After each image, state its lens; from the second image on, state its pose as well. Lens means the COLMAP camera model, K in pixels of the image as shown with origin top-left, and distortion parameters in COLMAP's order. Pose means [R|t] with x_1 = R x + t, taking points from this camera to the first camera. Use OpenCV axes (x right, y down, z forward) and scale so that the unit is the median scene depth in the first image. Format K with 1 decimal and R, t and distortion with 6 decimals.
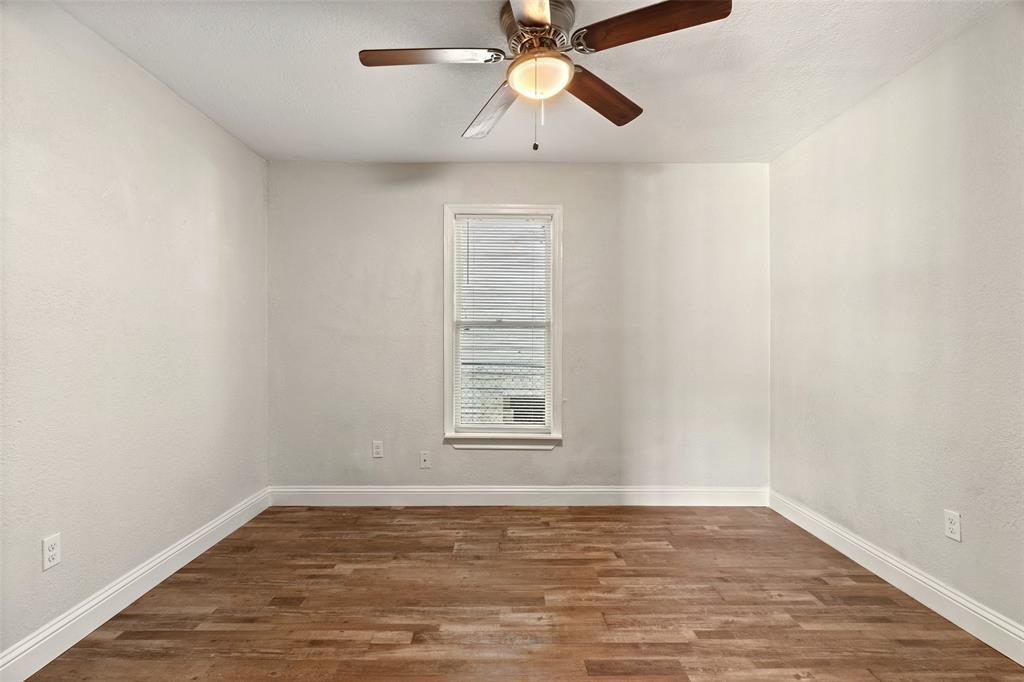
lens RADIAL K [[500.6, 0, 511.7], [0, 500.6, 339.0], [0, 0, 1]] dist [0.006573, -0.001041]
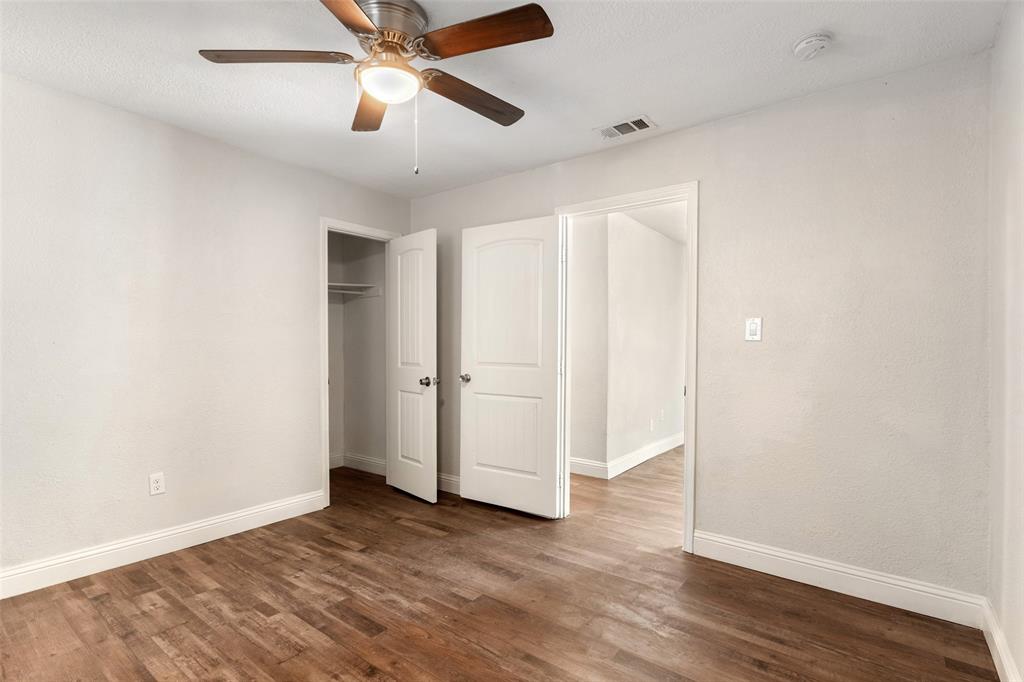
lens RADIAL K [[500.6, 0, 495.2], [0, 500.6, 360.5], [0, 0, 1]] dist [0.006573, -0.001041]
pose [[-0.773689, -0.021605, 0.633197, -0.660608], [-0.007872, 0.999669, 0.024492, 0.002529], [-0.633517, 0.013965, -0.773603, 1.472077]]
